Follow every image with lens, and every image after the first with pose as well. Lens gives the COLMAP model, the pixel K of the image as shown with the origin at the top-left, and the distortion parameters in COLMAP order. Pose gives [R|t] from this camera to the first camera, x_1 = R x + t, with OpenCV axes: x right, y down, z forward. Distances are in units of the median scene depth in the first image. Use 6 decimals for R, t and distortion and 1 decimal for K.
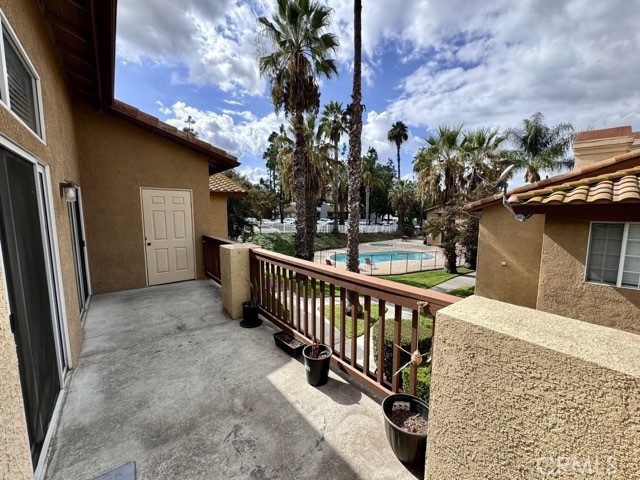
lens RADIAL K [[255.0, 0, 318.7], [0, 255.0, 238.7], [0, 0, 1]] dist [-0.000152, -0.000866]
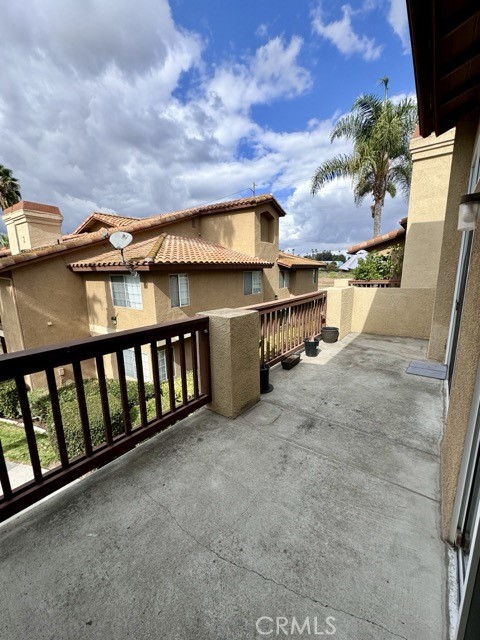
lens RADIAL K [[255.0, 0, 239.2], [0, 255.0, 318.7], [0, 0, 1]] dist [-0.000152, -0.000866]
pose [[-0.230646, -0.180266, 0.956194, -1.271131], [0.125978, 0.968886, 0.213046, -0.129872], [-0.964848, 0.169598, -0.200760, 1.448323]]
